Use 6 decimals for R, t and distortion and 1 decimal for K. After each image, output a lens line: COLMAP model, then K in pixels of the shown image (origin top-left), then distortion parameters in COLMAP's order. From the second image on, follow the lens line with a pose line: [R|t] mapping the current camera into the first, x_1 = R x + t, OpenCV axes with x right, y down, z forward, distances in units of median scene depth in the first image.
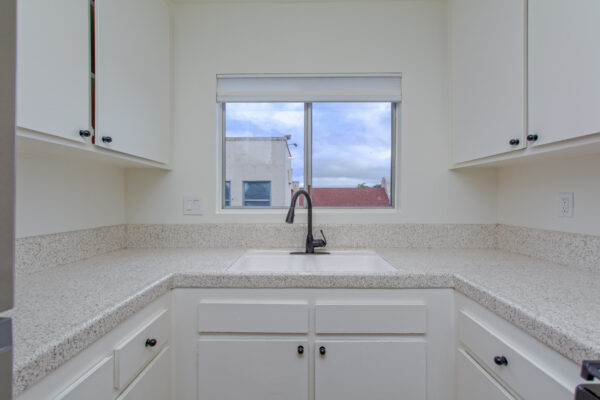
lens RADIAL K [[280.9, 0, 299.2], [0, 280.9, 201.6], [0, 0, 1]] dist [0.011208, -0.003411]
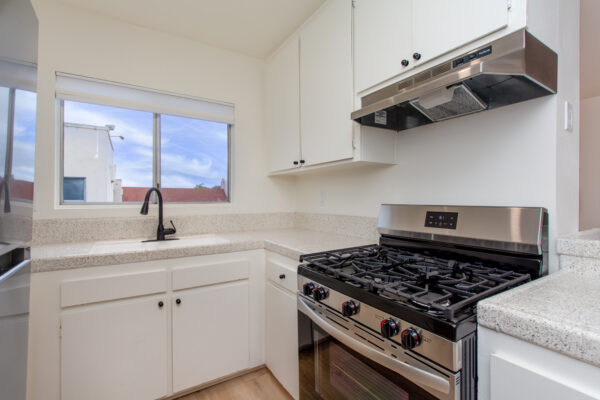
lens RADIAL K [[280.9, 0, 309.7], [0, 280.9, 199.8], [0, 0, 1]] dist [0.011208, -0.003411]
pose [[0.830938, -0.002379, 0.556360, -0.104339], [0.008503, 0.999928, -0.008424, 0.026015], [-0.556300, 0.011730, 0.830899, -0.365294]]
